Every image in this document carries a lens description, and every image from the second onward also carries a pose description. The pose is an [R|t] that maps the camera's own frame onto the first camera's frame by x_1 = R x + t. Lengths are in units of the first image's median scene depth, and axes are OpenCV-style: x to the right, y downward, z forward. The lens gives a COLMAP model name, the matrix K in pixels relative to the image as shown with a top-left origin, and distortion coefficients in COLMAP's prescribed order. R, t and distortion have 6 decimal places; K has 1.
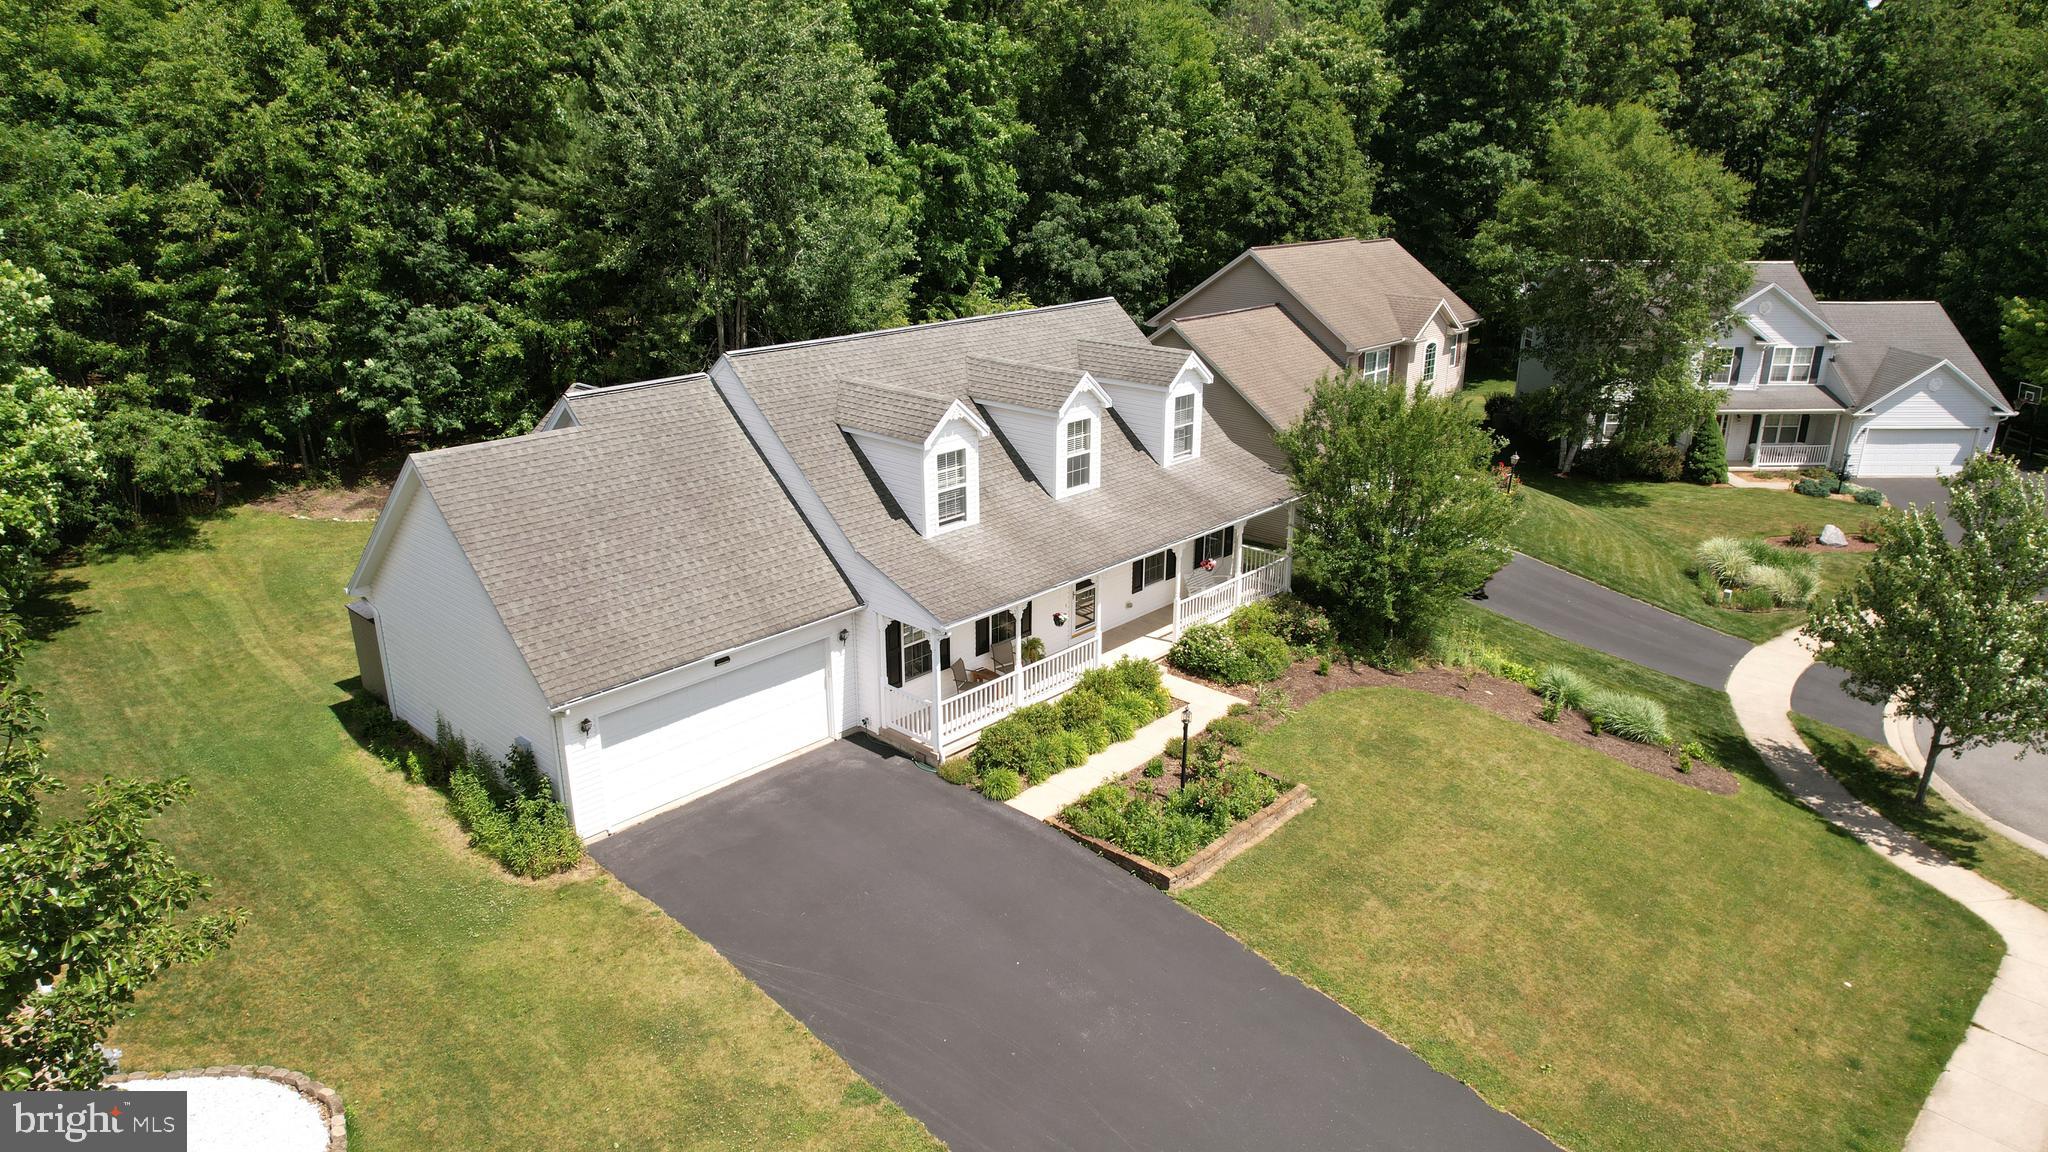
lens RADIAL K [[1271.3, 0, 1024.0], [0, 1271.3, 576.0], [0, 0, 1]] dist [-0.003790, -0.000311]
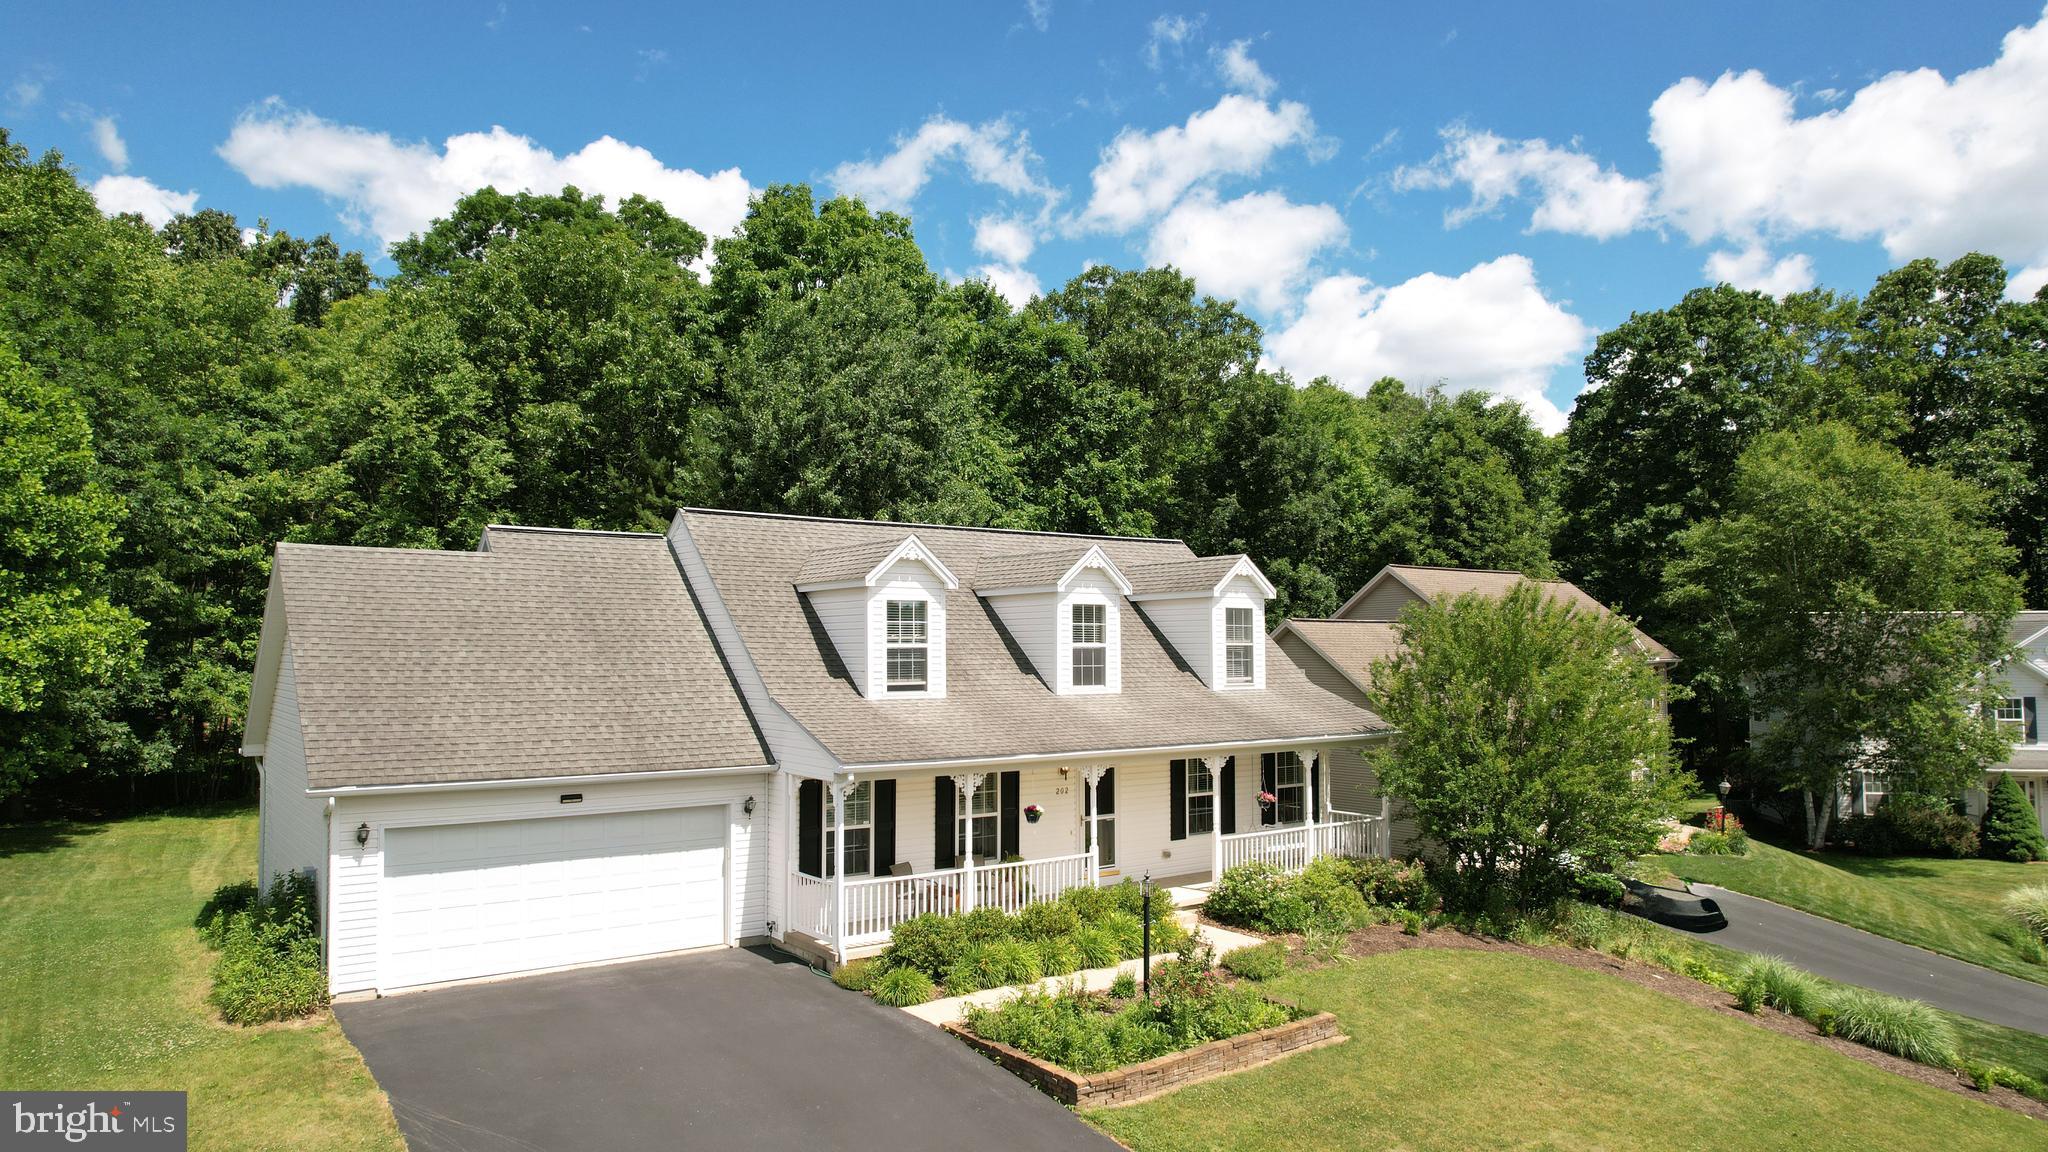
lens RADIAL K [[1272.8, 0, 1024.5], [0, 1272.8, 622.0], [0, 0, 1]] dist [-0.031808, 0.038601]
pose [[0.981533, -0.006686, -0.191174, 0.174507], [-0.061283, 0.935726, -0.347363, 0.197060], [0.181209, 0.352664, 0.918037, 0.242492]]
